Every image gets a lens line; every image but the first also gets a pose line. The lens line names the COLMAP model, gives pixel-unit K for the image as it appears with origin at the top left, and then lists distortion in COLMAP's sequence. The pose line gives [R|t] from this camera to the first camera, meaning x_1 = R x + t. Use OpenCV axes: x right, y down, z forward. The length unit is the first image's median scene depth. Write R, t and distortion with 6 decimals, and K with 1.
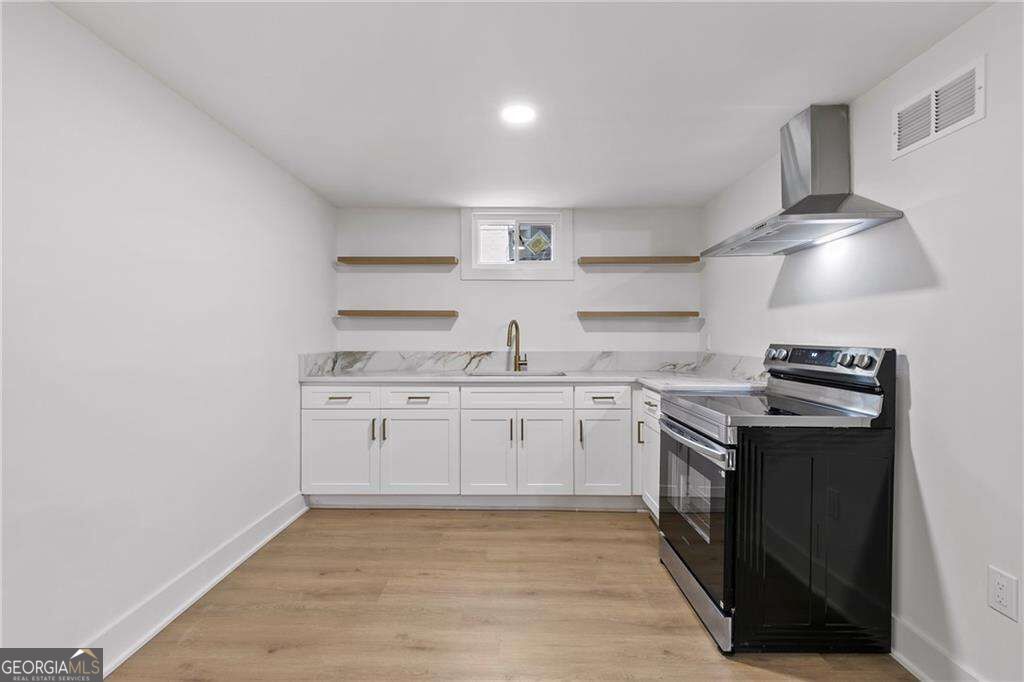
lens RADIAL K [[461.3, 0, 514.0], [0, 461.3, 340.3], [0, 0, 1]] dist [0.003453, 0.000225]
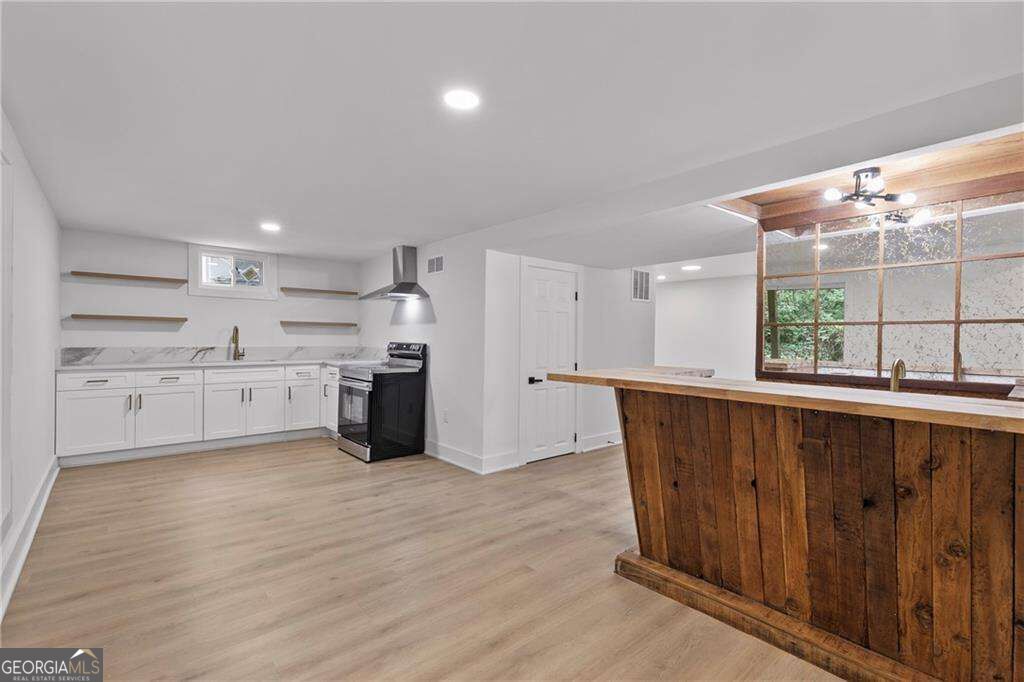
lens RADIAL K [[461.3, 0, 514.0], [0, 461.3, 340.3], [0, 0, 1]] dist [0.003453, 0.000225]
pose [[0.756021, 0.005049, 0.654528, -0.348698], [-0.006164, 0.999981, -0.000593, -0.001726], [-0.654519, -0.003586, 0.756037, -0.840813]]
